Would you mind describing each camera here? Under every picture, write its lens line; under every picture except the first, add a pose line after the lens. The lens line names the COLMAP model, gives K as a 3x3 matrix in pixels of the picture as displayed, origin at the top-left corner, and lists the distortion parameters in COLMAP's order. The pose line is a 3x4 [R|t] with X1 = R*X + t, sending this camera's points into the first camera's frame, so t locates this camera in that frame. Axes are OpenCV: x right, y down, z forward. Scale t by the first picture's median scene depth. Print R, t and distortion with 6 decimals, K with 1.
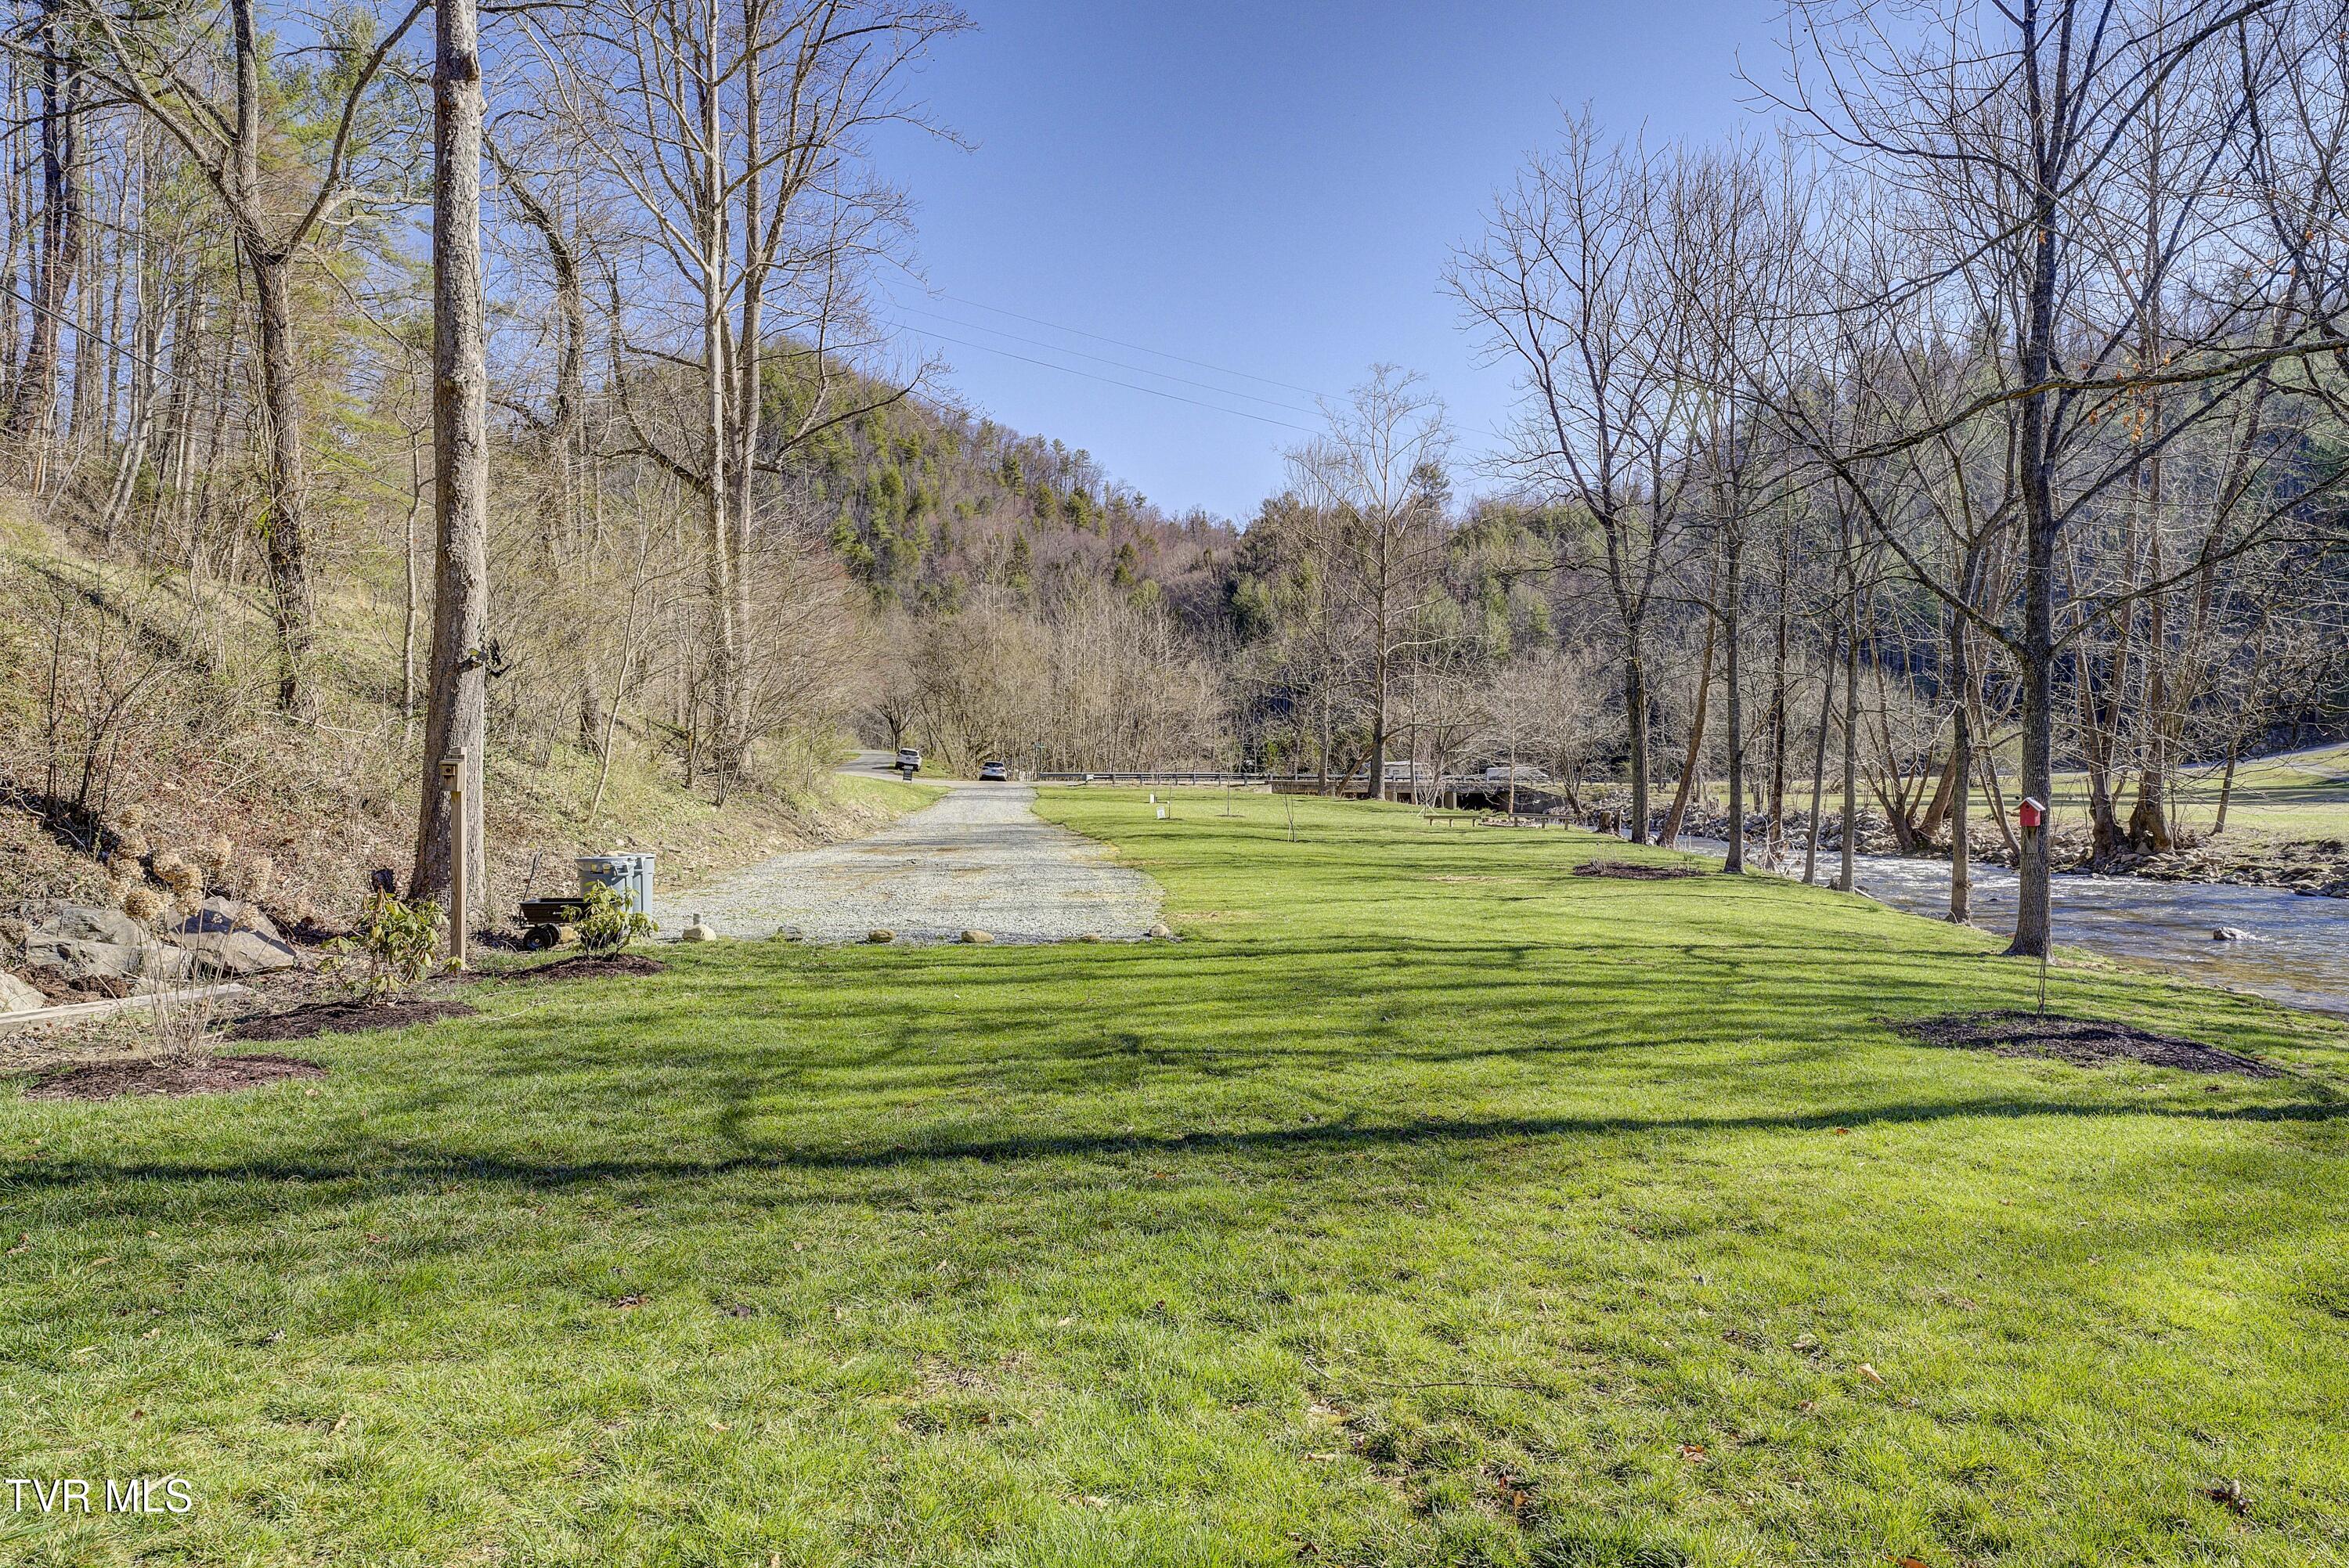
lens RADIAL K [[1525.4, 0, 1171.9], [0, 1525.4, 792.4], [0, 0, 1]] dist [0.034201, -0.004595]
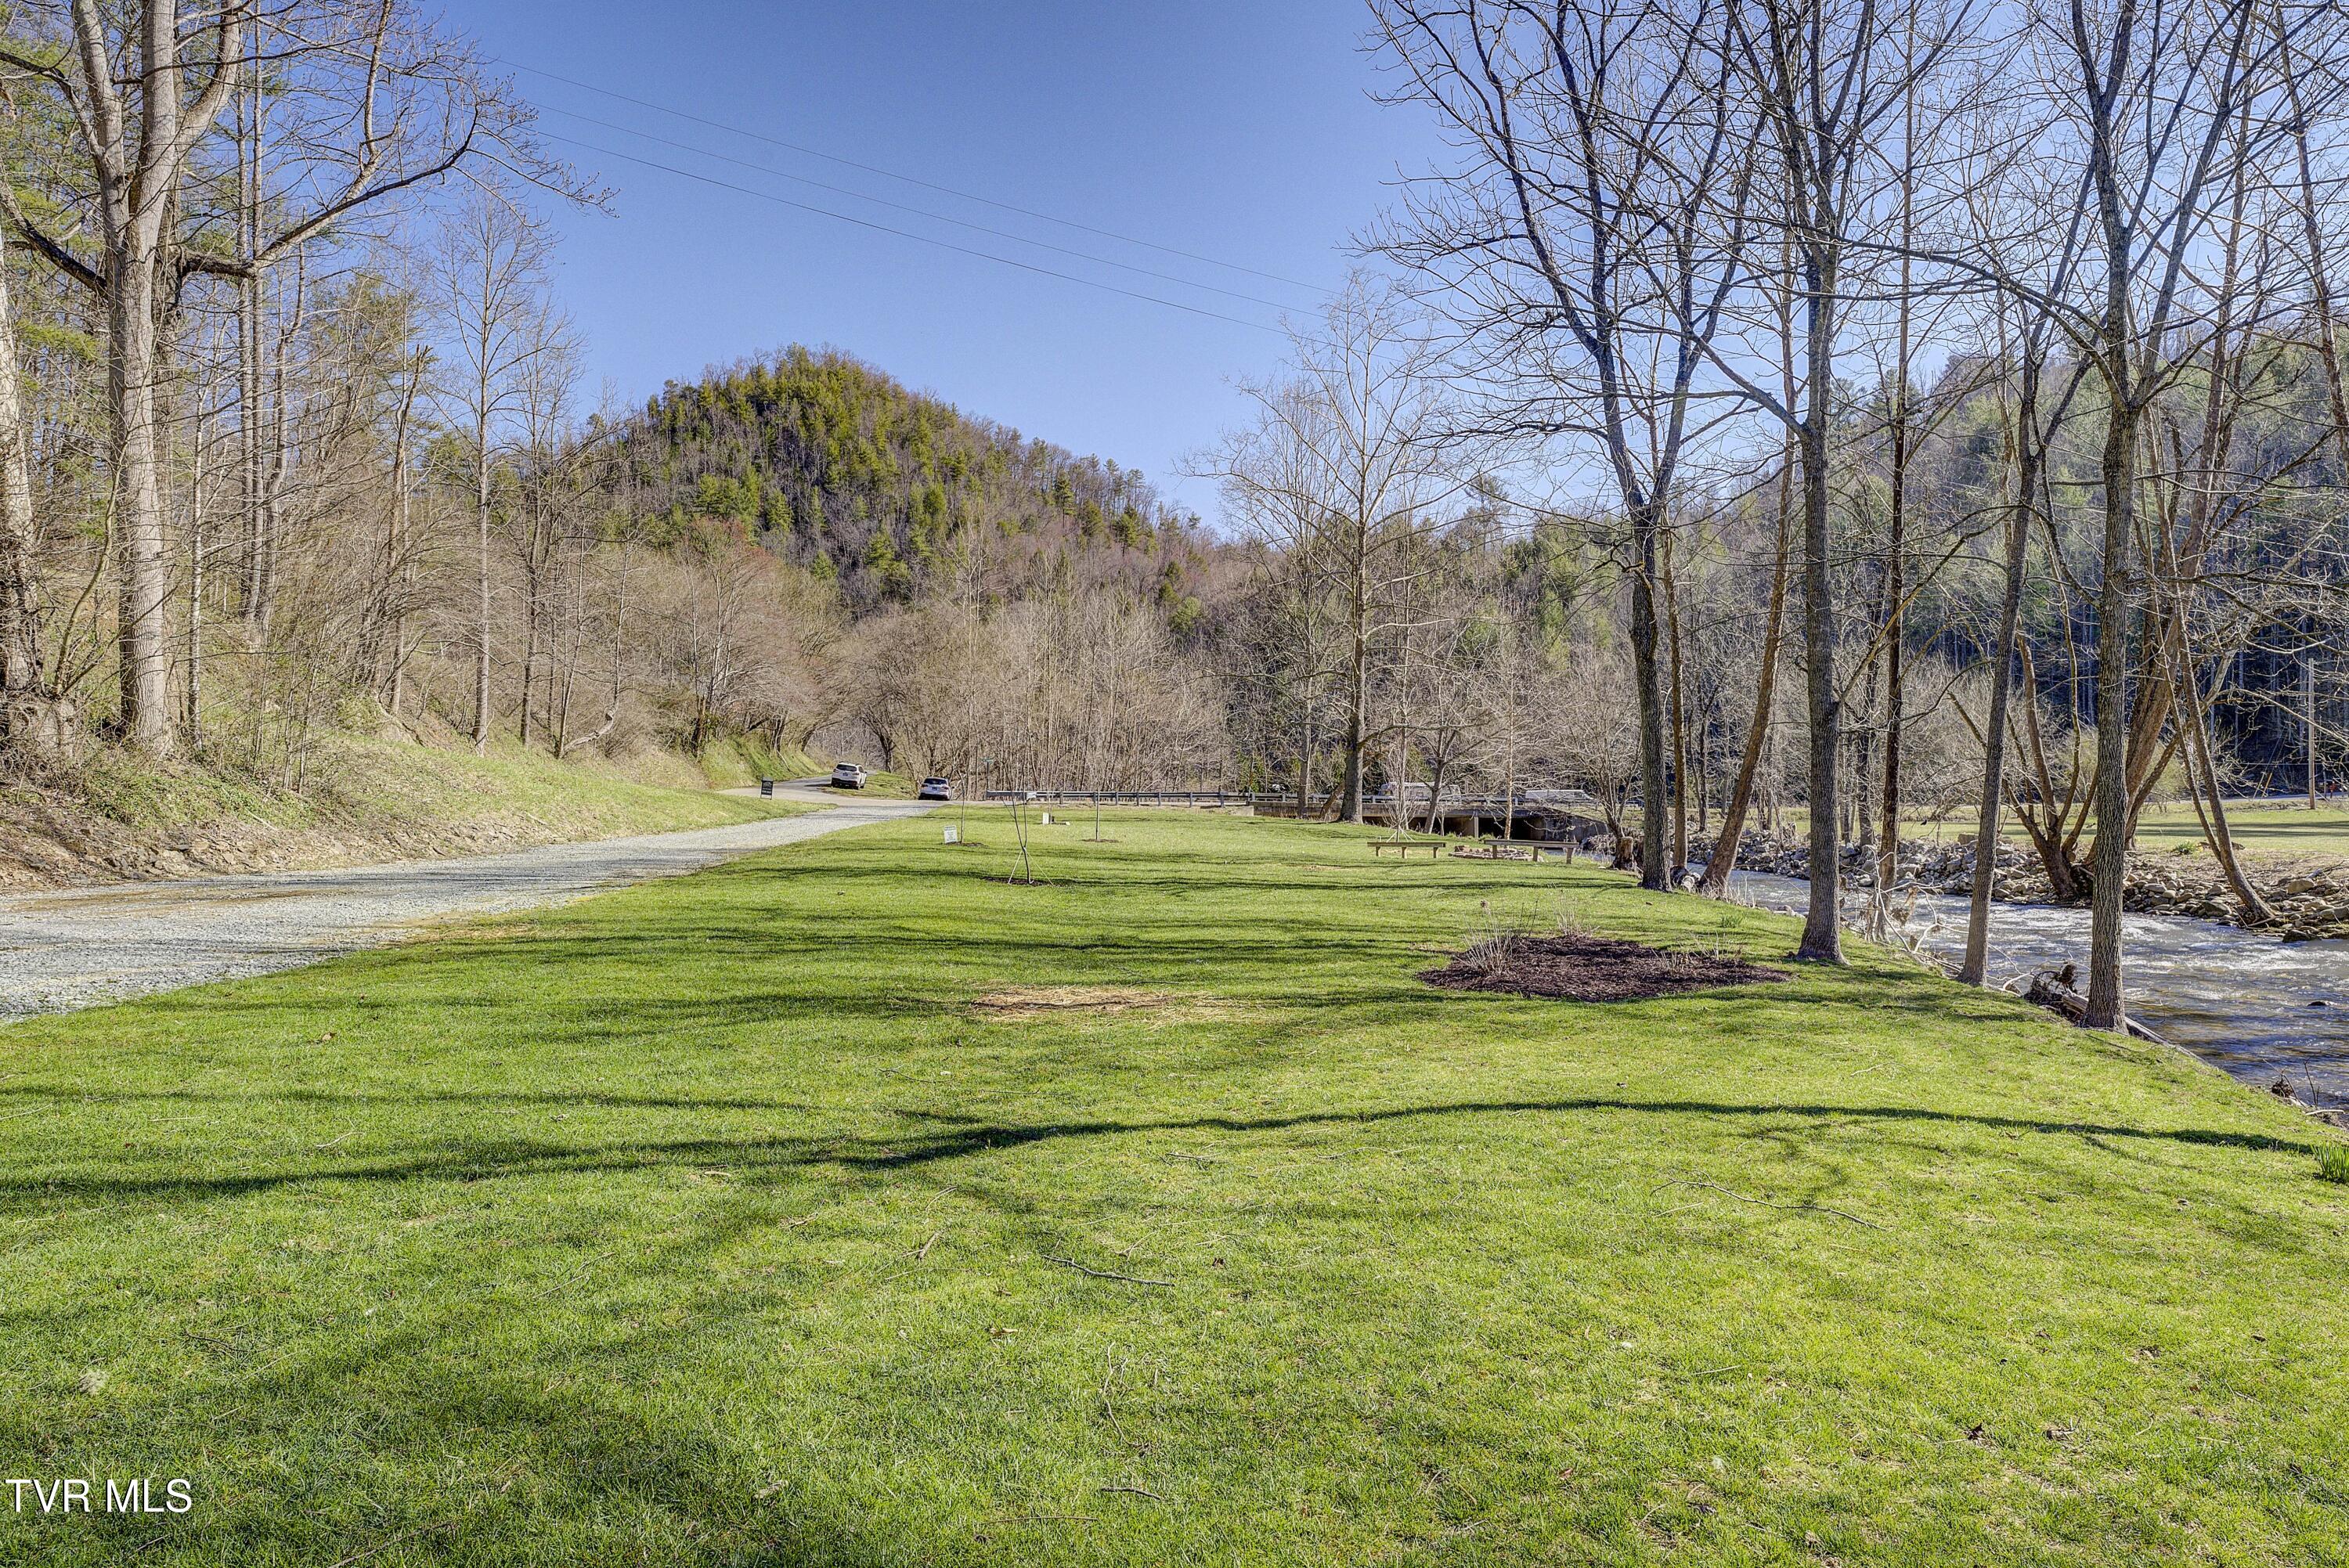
lens RADIAL K [[1525.4, 0, 1178.7], [0, 1525.4, 790.6], [0, 0, 1]] dist [0.034201, -0.004595]
pose [[0.999151, 0.005118, -0.040878, 0.060424], [-0.005932, 0.999786, -0.019811, 0.003286], [0.040768, 0.020037, 0.998968, 0.166288]]
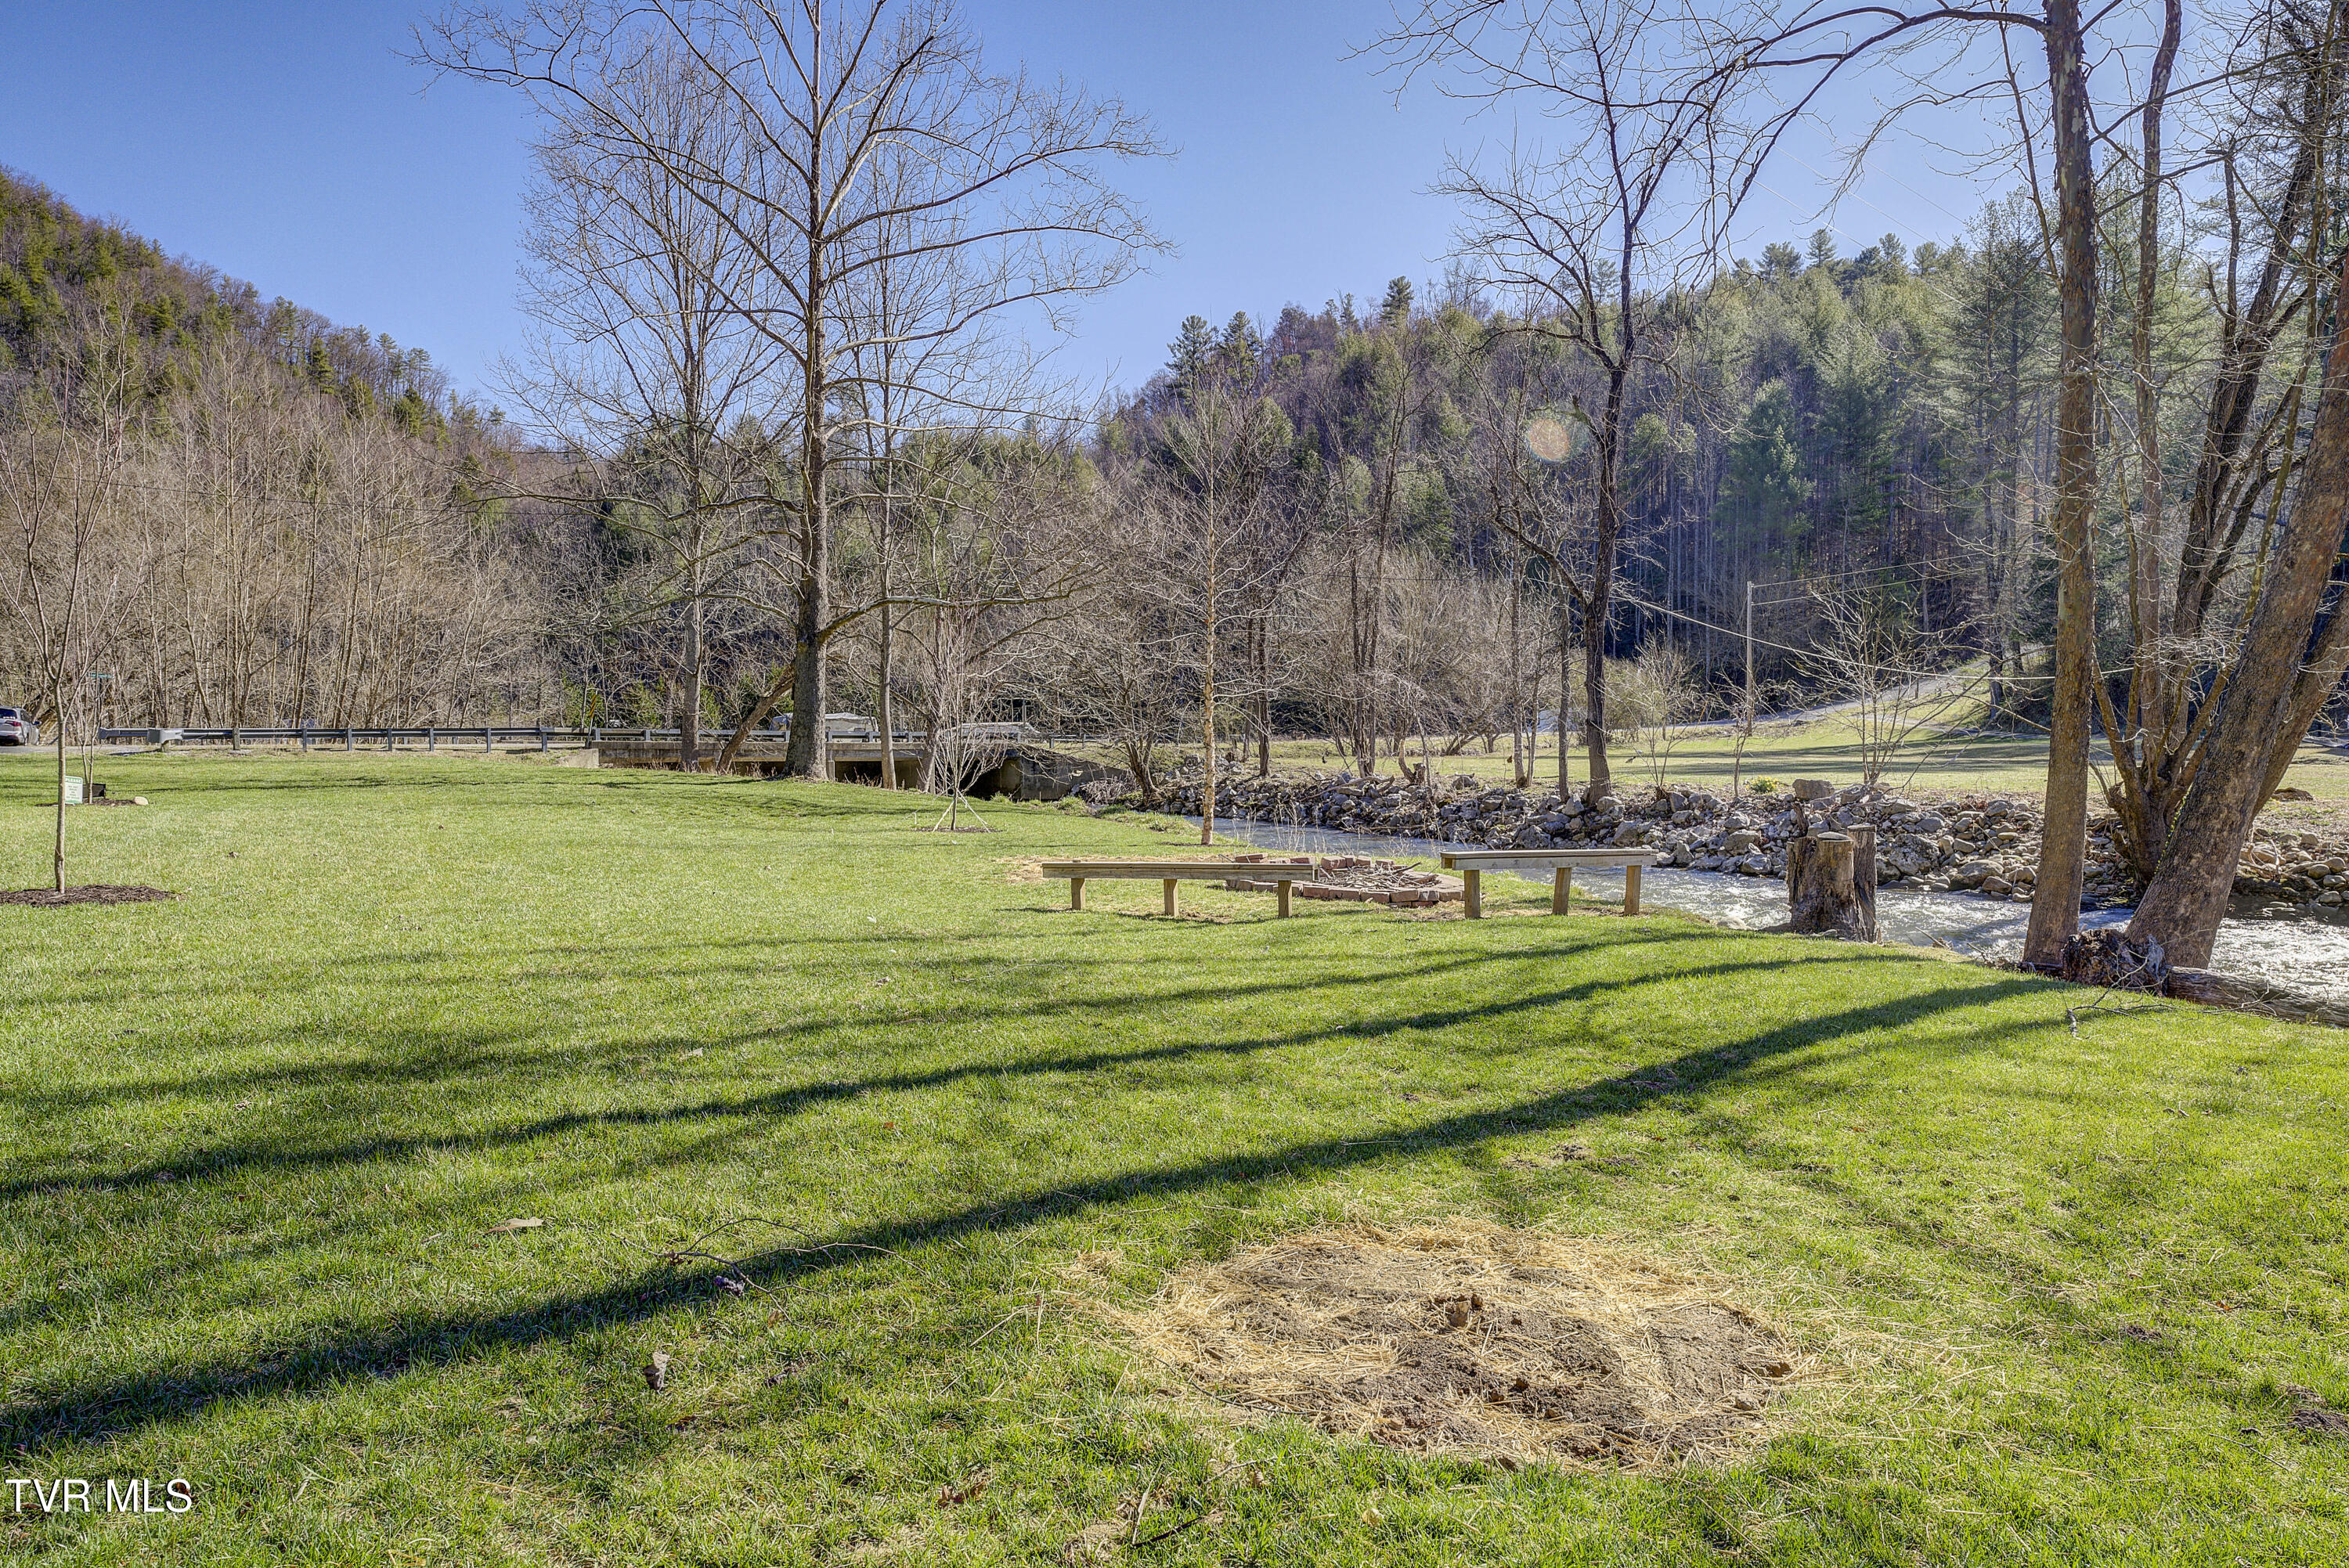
lens RADIAL K [[1525.4, 0, 1170.1], [0, 1525.4, 776.6], [0, 0, 1]] dist [0.034201, -0.004595]
pose [[0.929867, -0.014984, 0.367592, 0.055916], [0.010567, 0.999846, 0.014024, -0.000769], [-0.367745, -0.009156, 0.929882, 0.441812]]
